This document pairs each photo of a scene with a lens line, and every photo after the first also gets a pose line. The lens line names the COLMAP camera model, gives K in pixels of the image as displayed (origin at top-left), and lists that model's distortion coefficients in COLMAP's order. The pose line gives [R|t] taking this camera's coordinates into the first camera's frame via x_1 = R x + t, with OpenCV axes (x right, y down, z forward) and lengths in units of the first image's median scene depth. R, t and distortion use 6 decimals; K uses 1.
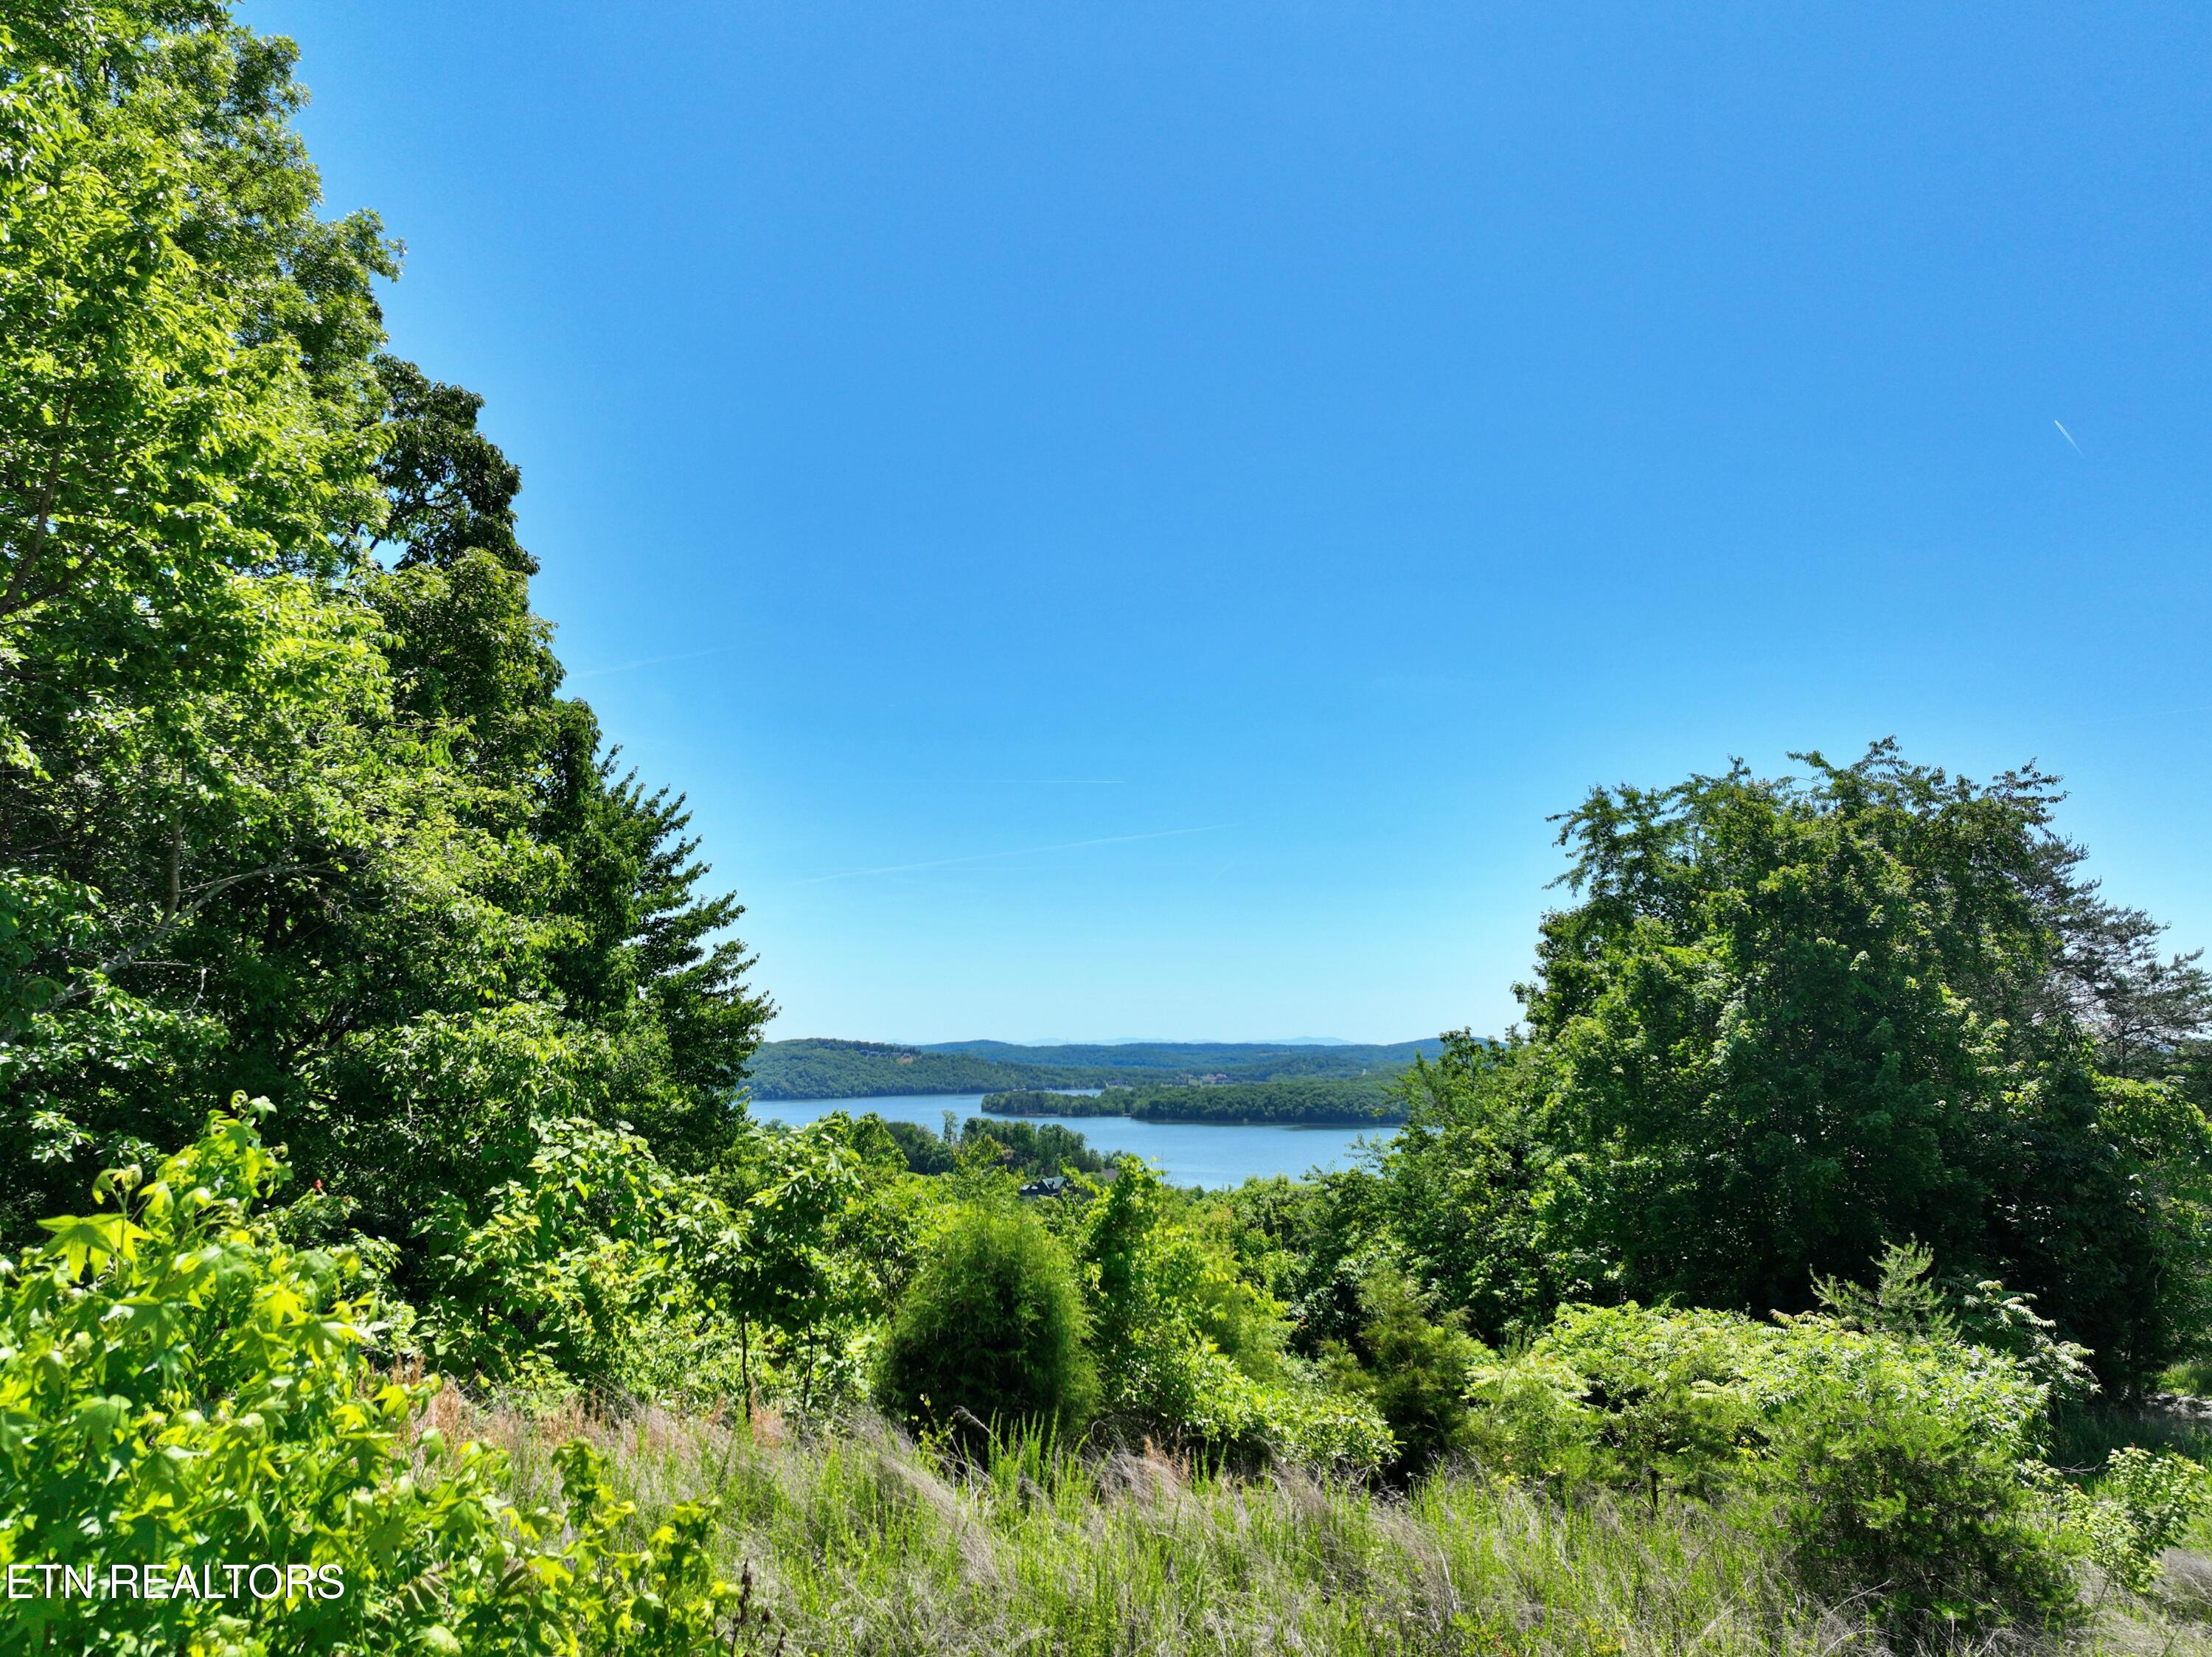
lens RADIAL K [[1573.3, 0, 1108.9], [0, 1573.3, 806.3], [0, 0, 1]] dist [0.011795, 0.000736]
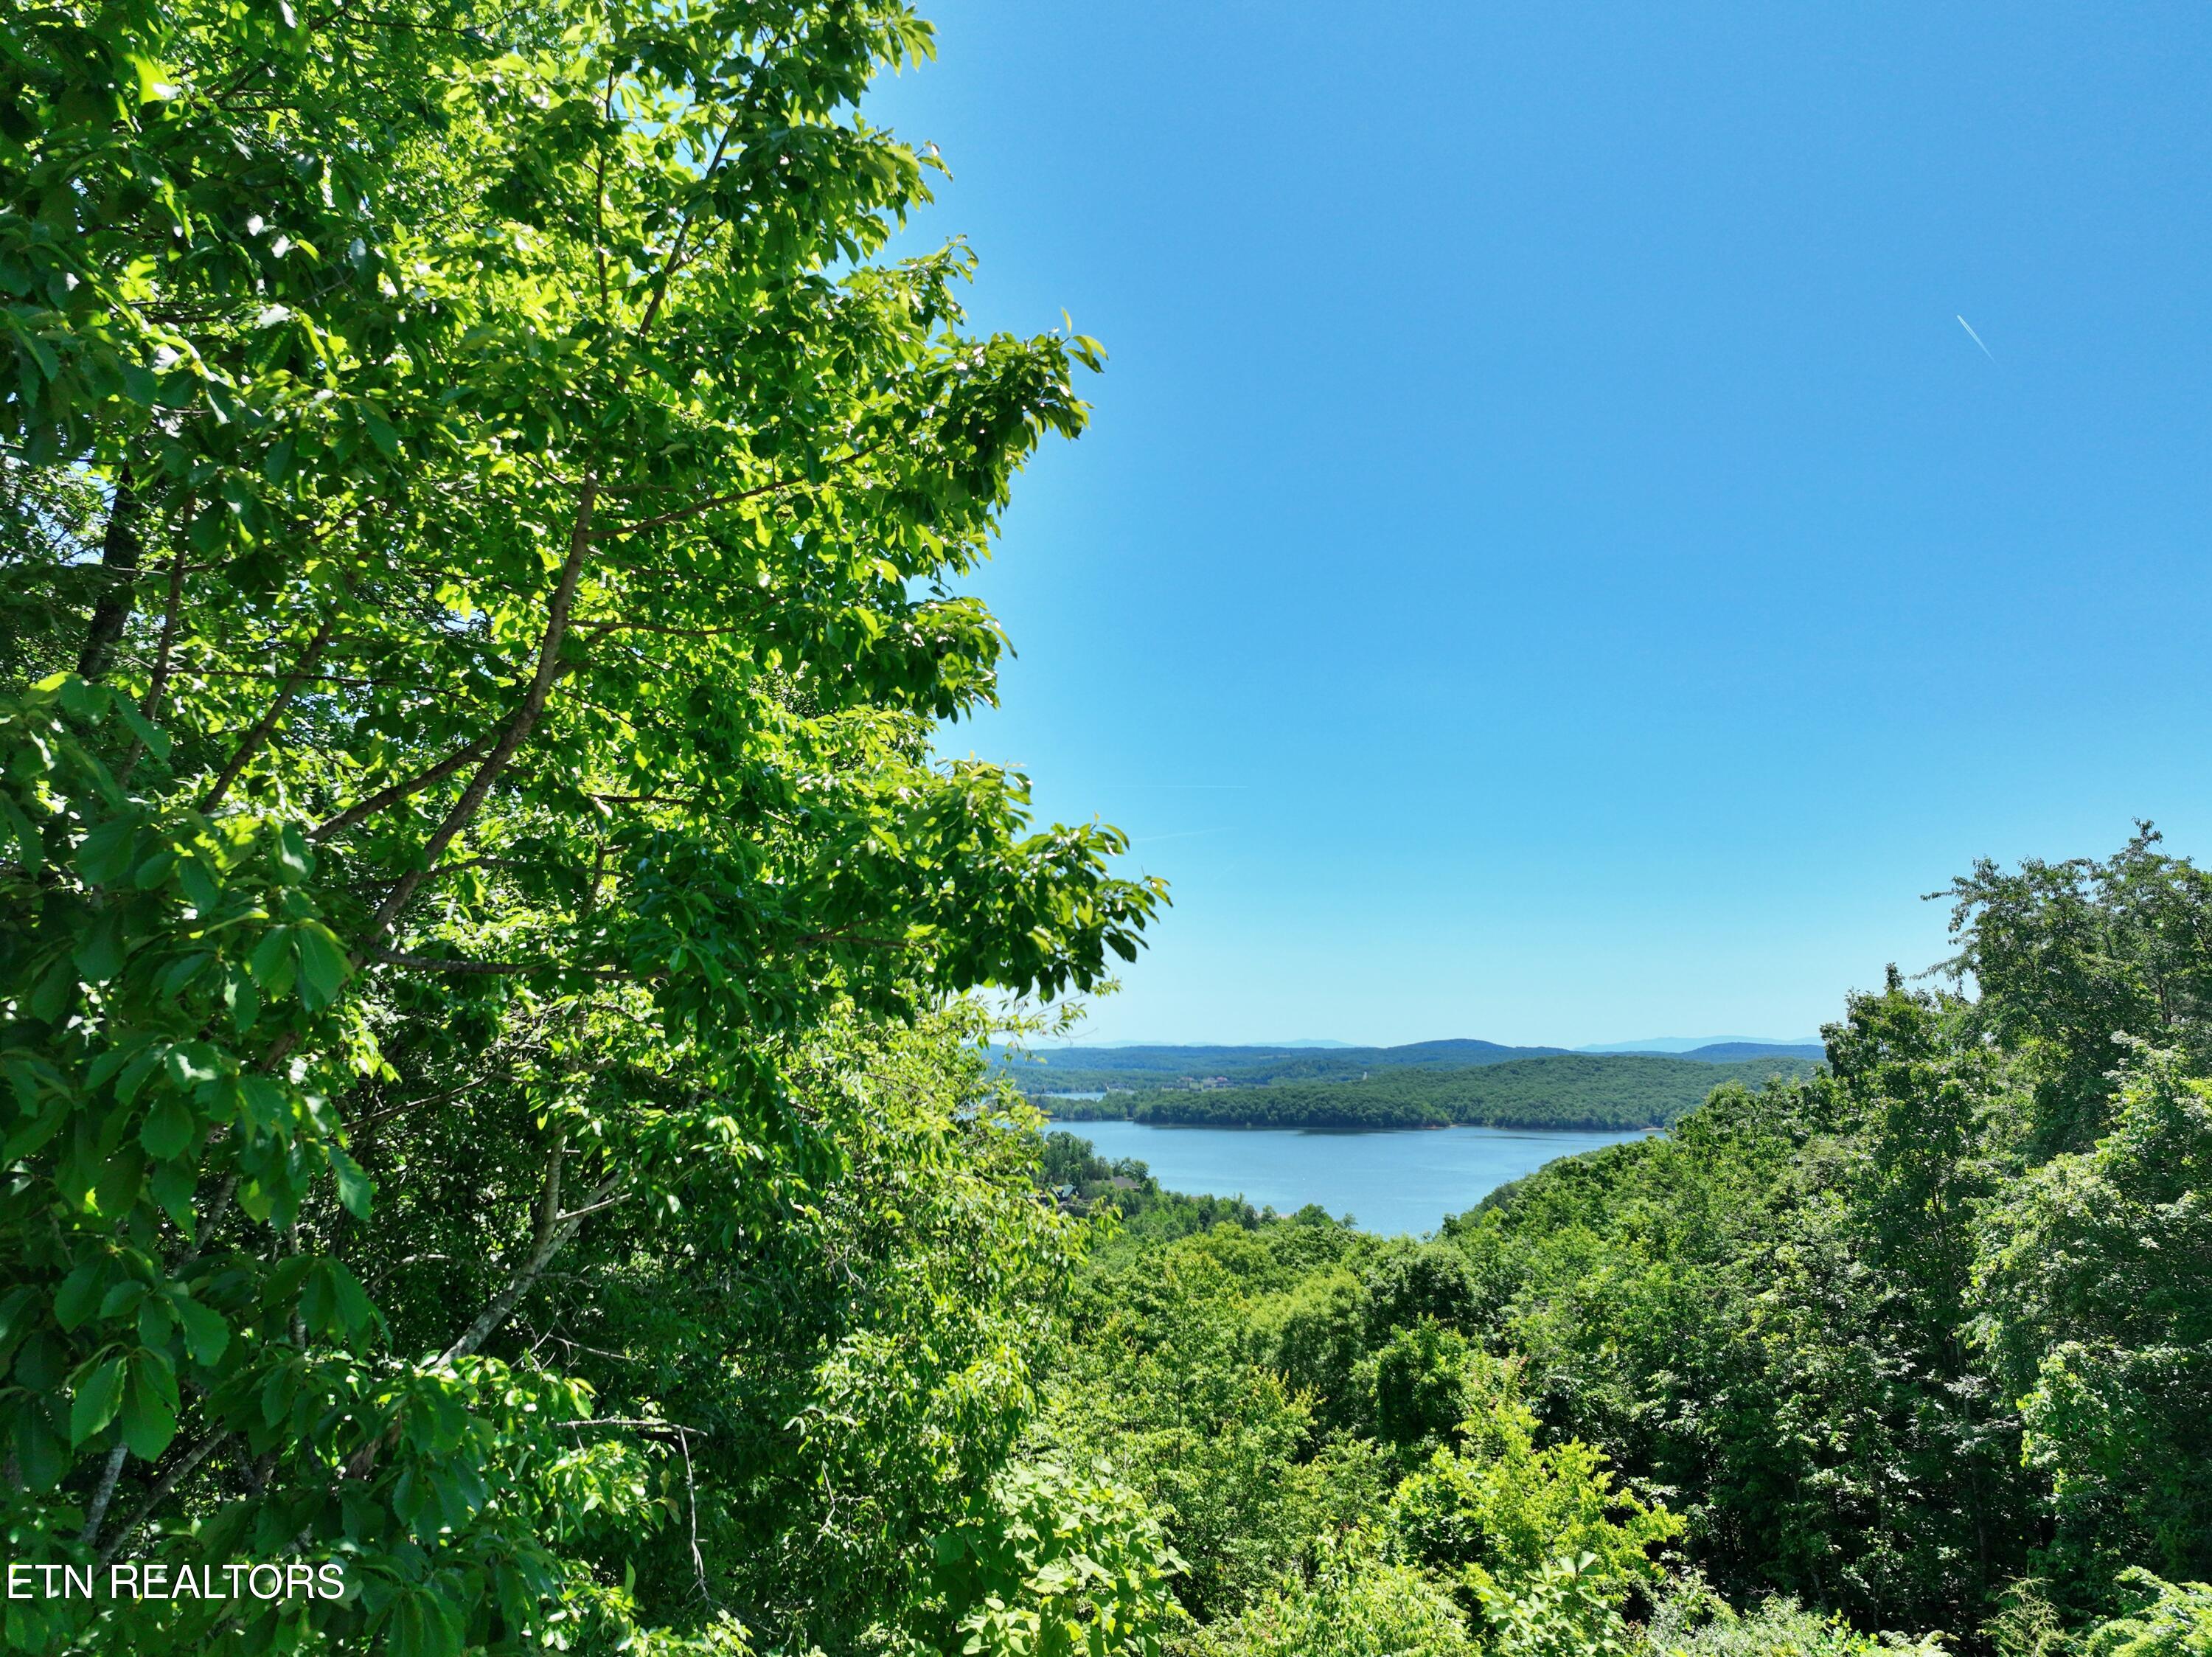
lens RADIAL K [[1580.5, 0, 1105.9], [0, 1580.5, 821.3], [0, 0, 1]] dist [-0.004301, 0.024016]
pose [[0.999999, 0.000488, -0.000976, -0.183445], [-0.000480, 0.999964, 0.008464, -0.046628], [0.000980, -0.008464, 0.999964, 0.199000]]
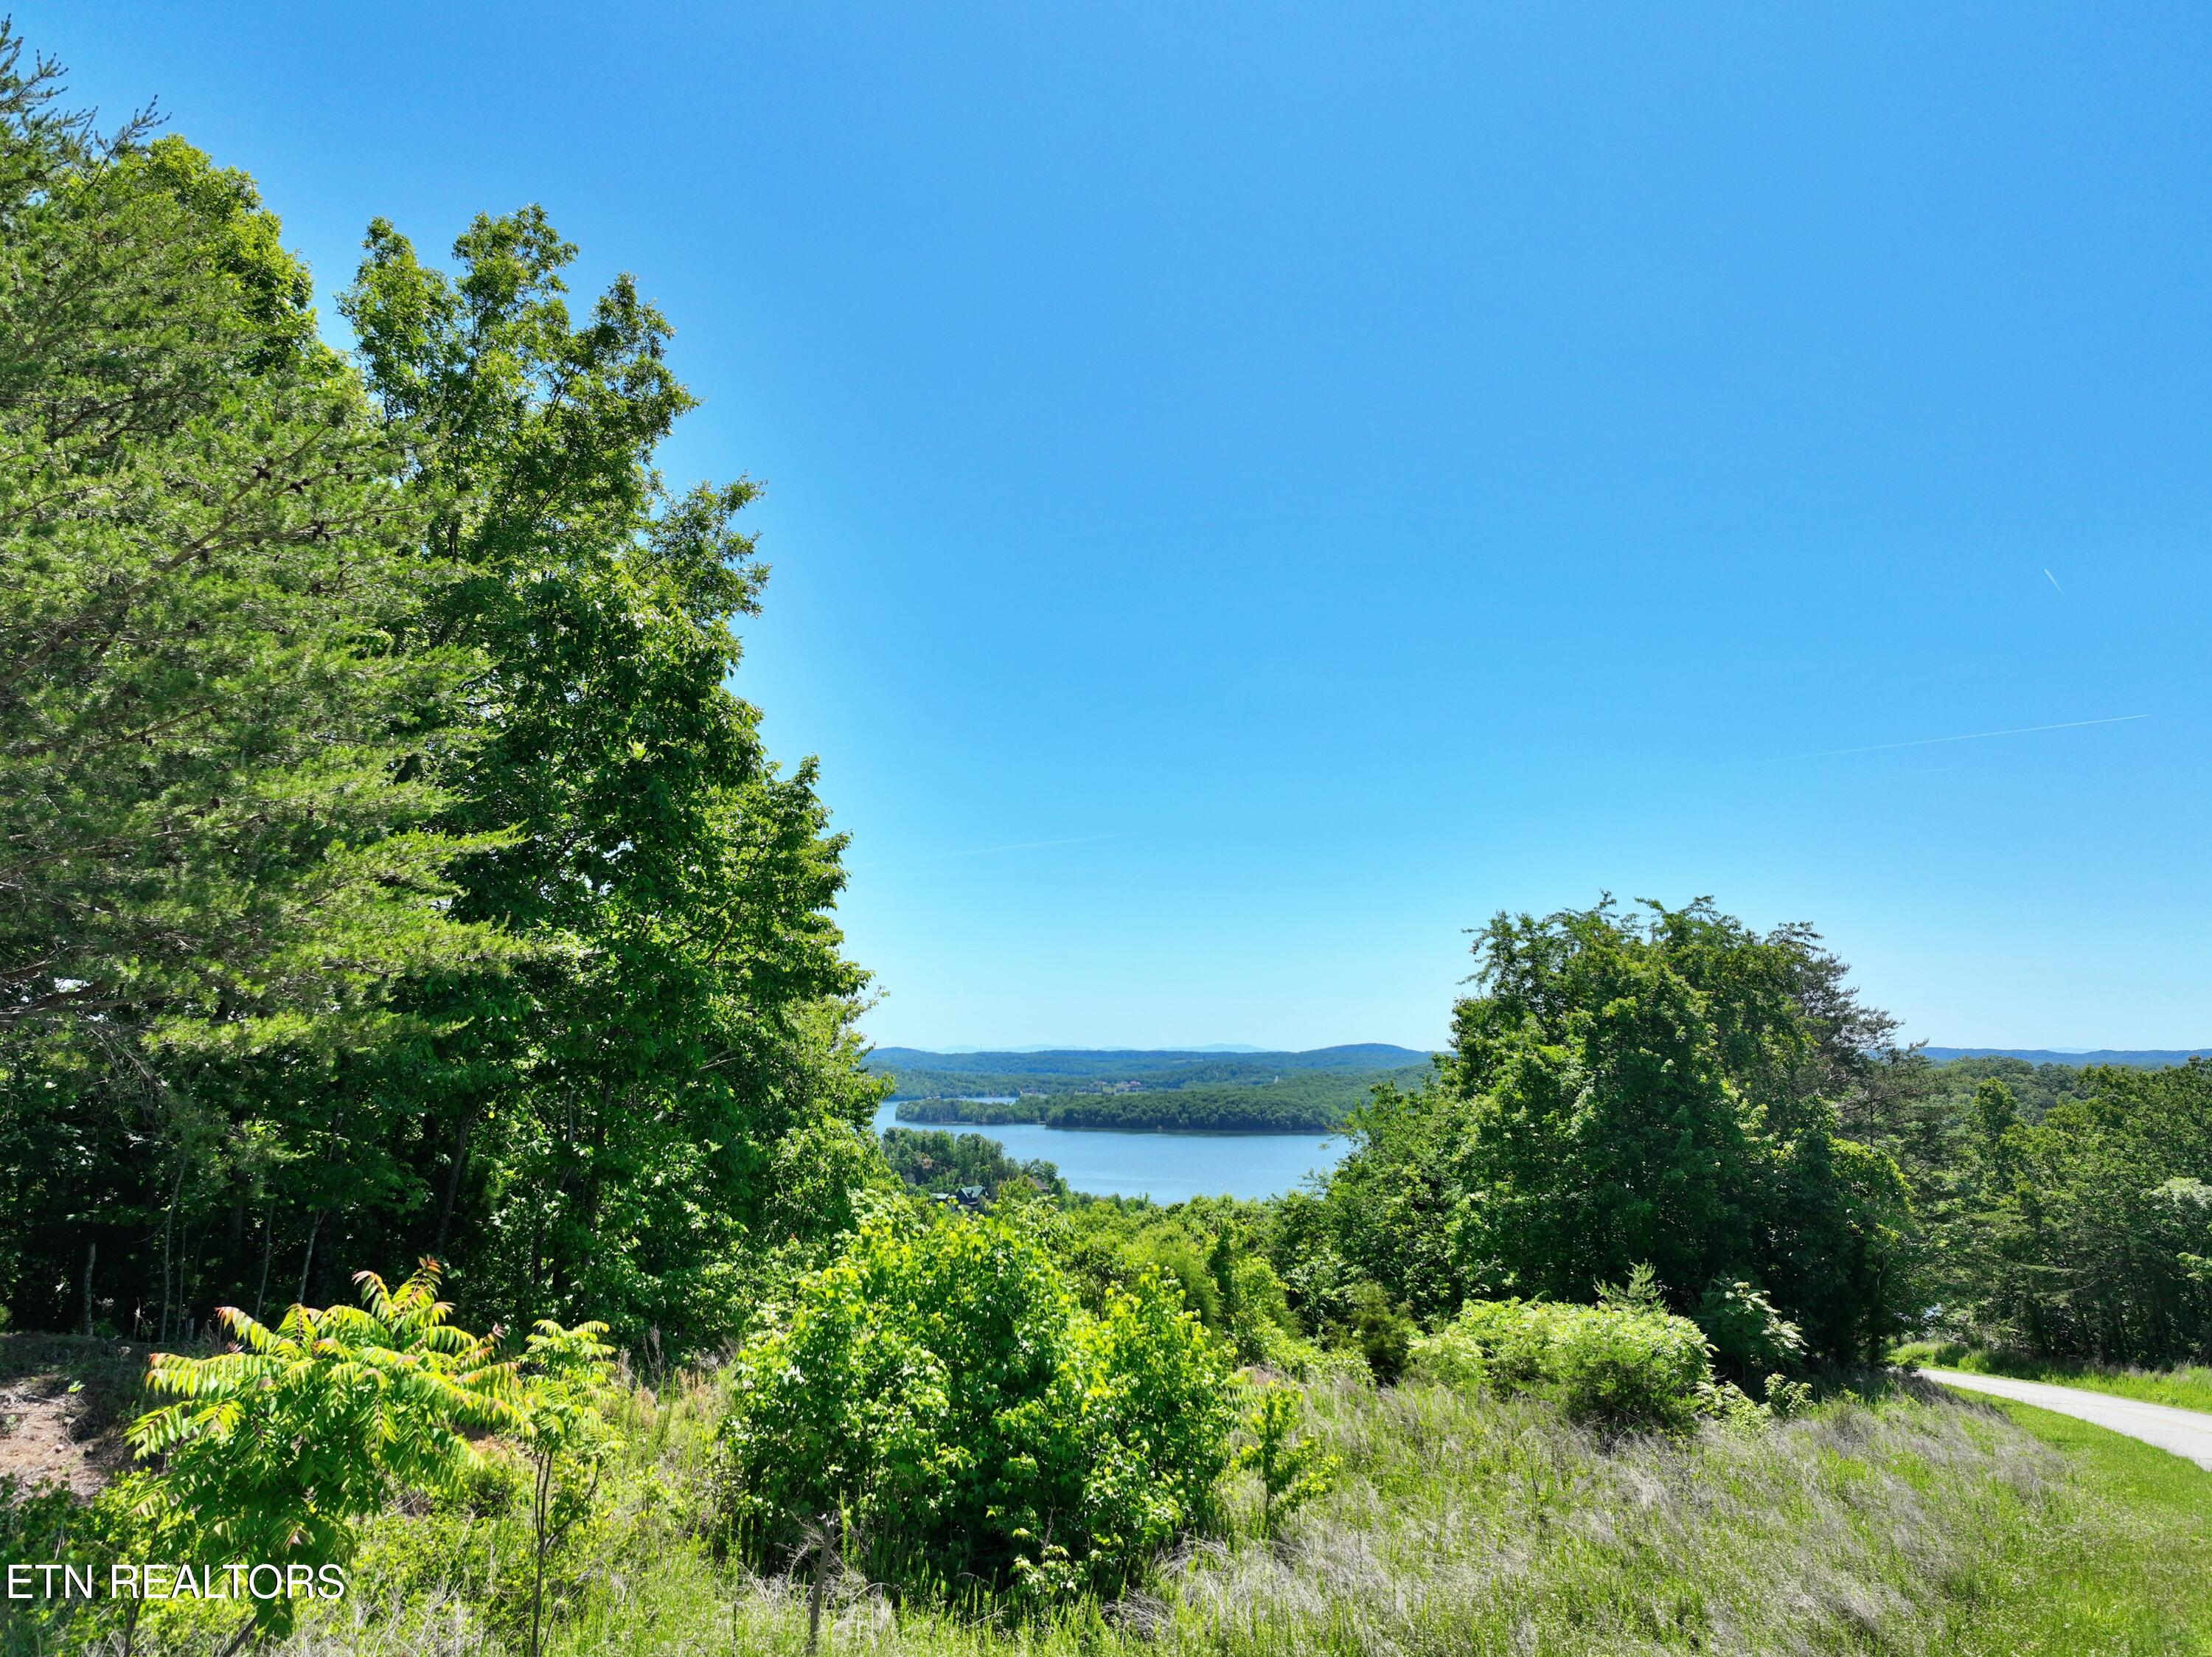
lens RADIAL K [[1580.5, 0, 1105.9], [0, 1580.5, 821.3], [0, 0, 1]] dist [-0.004301, 0.024016]
pose [[0.998619, 0.007599, 0.051985, -0.106731], [-0.007893, 0.999954, 0.005446, -0.113736], [-0.051942, -0.005849, 0.998633, -0.376538]]
